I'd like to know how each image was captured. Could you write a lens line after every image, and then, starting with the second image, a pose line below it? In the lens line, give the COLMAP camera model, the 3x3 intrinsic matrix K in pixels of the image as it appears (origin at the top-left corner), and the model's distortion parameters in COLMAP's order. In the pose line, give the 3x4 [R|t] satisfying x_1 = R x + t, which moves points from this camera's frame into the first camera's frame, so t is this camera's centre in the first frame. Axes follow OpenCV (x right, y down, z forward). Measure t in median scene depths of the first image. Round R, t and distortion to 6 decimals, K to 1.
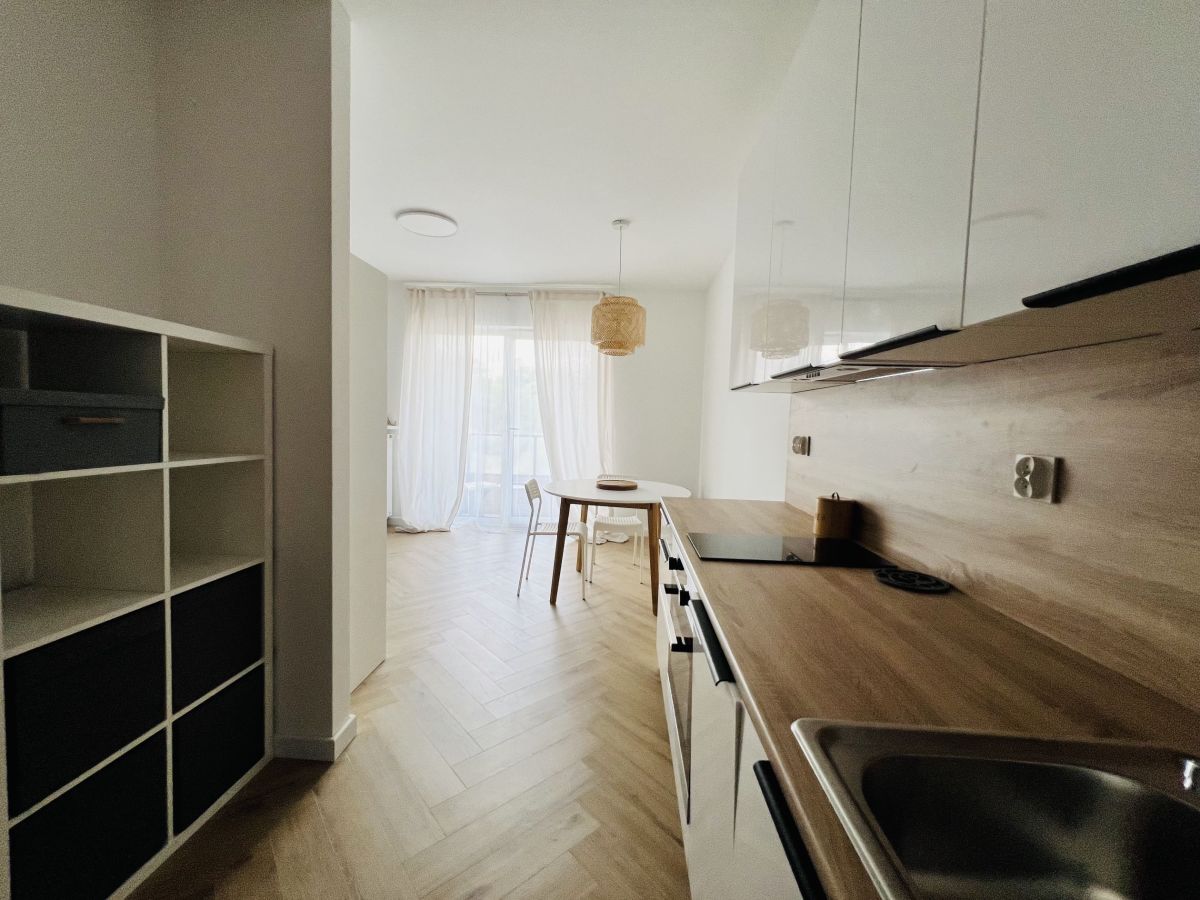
lens RADIAL K [[479.7, 0, 595.4], [0, 479.7, 446.5], [0, 0, 1]] dist [-0.001685, 0.000431]
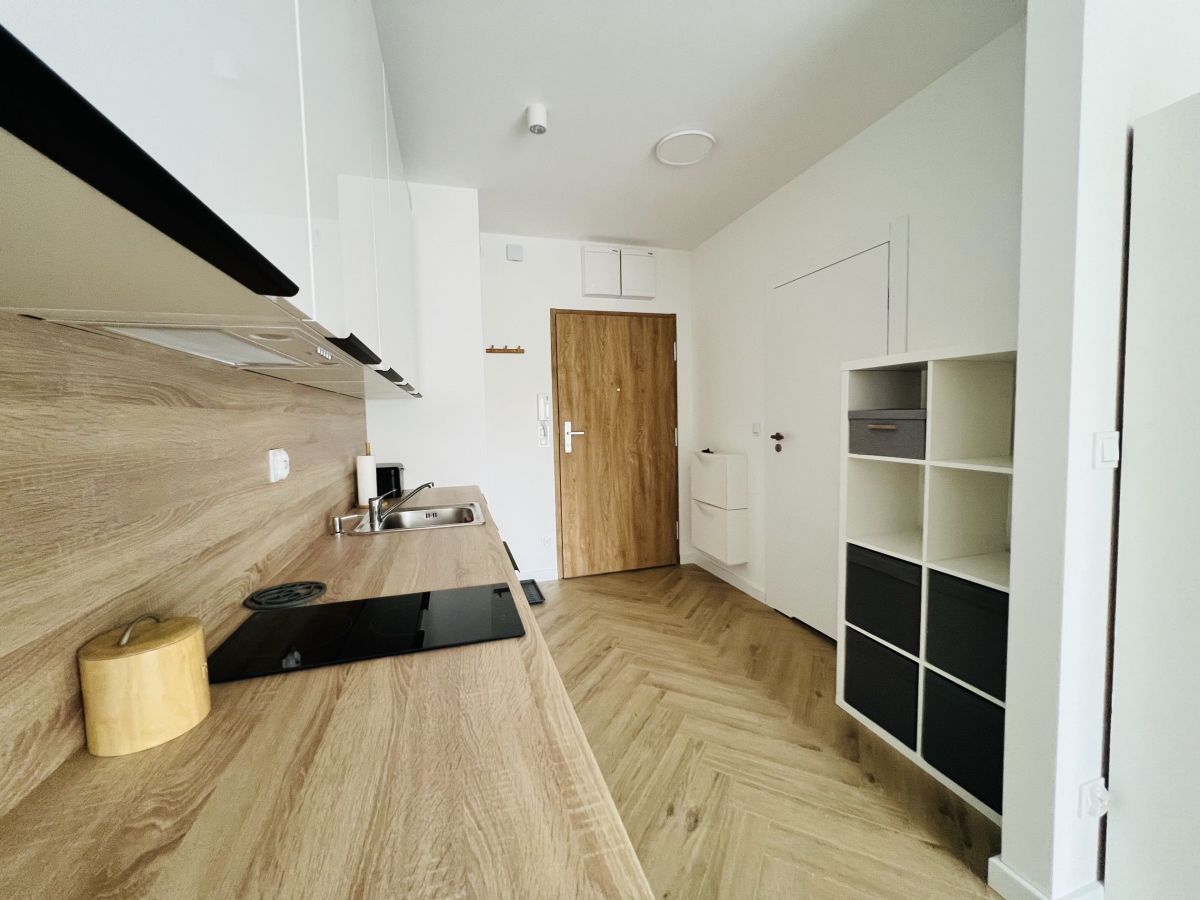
lens RADIAL K [[479.7, 0, 595.4], [0, 479.7, 446.5], [0, 0, 1]] dist [-0.001685, 0.000431]
pose [[-0.937524, 0.012320, -0.347702, 0.201351], [-0.025252, 0.994328, 0.103320, -0.060659], [0.347003, 0.105645, -0.931895, 1.005025]]
